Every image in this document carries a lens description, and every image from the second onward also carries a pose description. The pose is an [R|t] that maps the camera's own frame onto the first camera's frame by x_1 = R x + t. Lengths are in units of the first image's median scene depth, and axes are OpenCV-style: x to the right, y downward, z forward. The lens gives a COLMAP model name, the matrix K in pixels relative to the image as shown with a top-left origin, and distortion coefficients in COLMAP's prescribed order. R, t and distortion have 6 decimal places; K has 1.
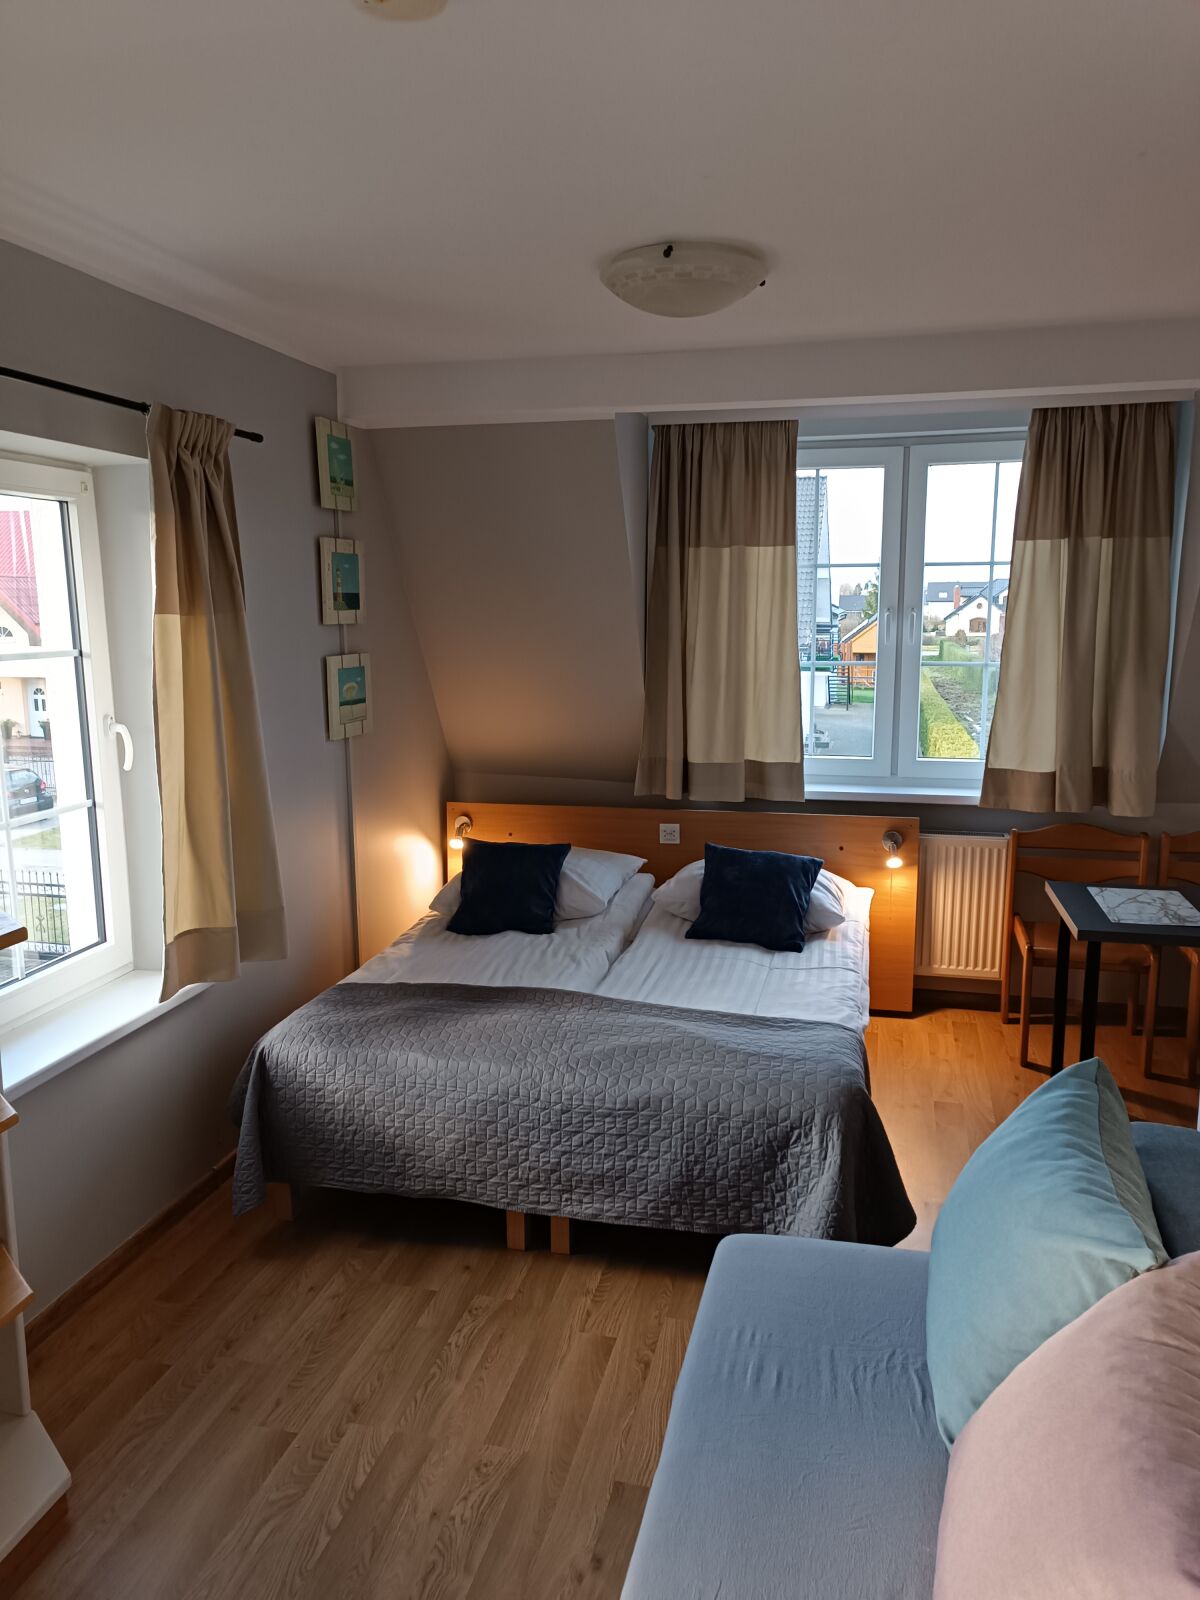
lens RADIAL K [[1154.2, 0, 604.8], [0, 1154.2, 794.2], [0, 0, 1]] dist [0.032554, -0.016356]
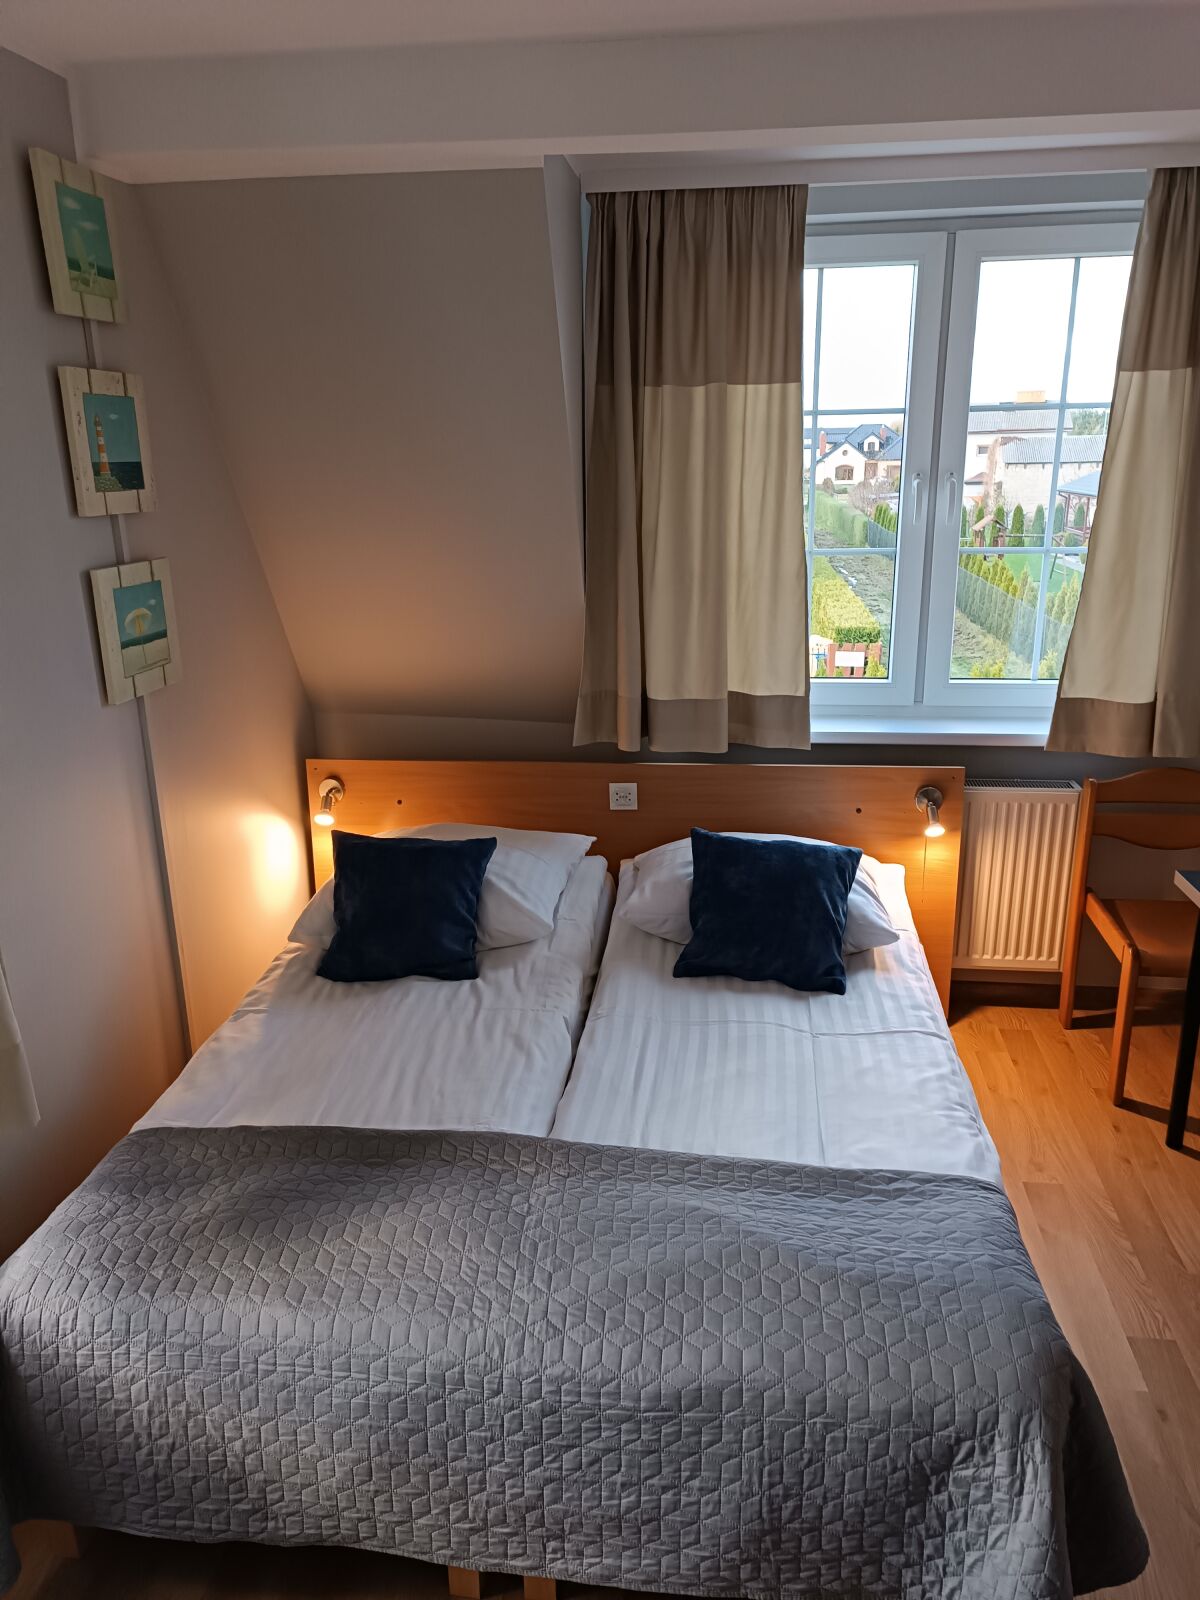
lens RADIAL K [[1154.2, 0, 599.8], [0, 1154.2, 796.9], [0, 0, 1]] dist [0.032554, -0.016356]
pose [[0.993721, -0.041411, 0.103939, -0.039249], [0.028090, 0.991568, 0.126503, -0.066886], [-0.108302, -0.122789, 0.986506, 0.332573]]
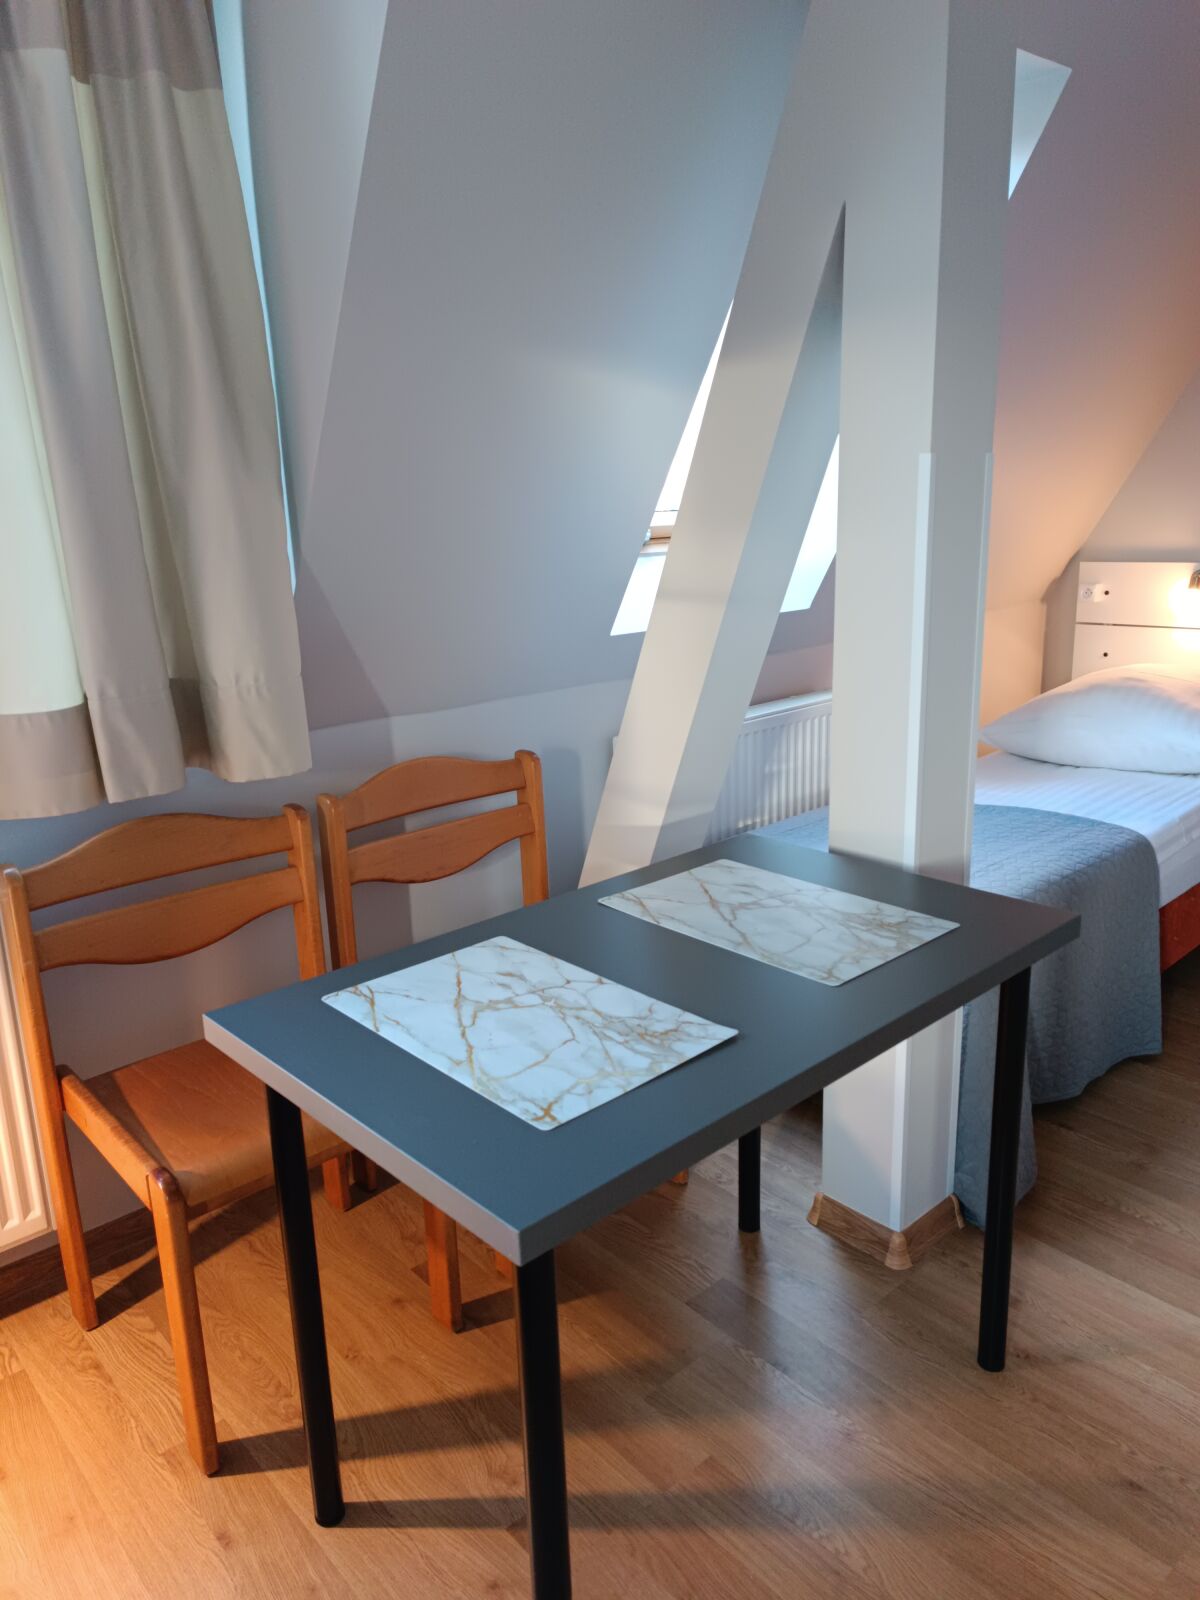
lens RADIAL K [[1154.2, 0, 595.5], [0, 1154.2, 802.8], [0, 0, 1]] dist [0.032554, -0.016356]
pose [[0.570896, -0.224022, 0.789869, 0.181963], [0.165871, 0.973687, 0.156269, -0.020839], [-0.804093, 0.041803, 0.593032, 0.676253]]
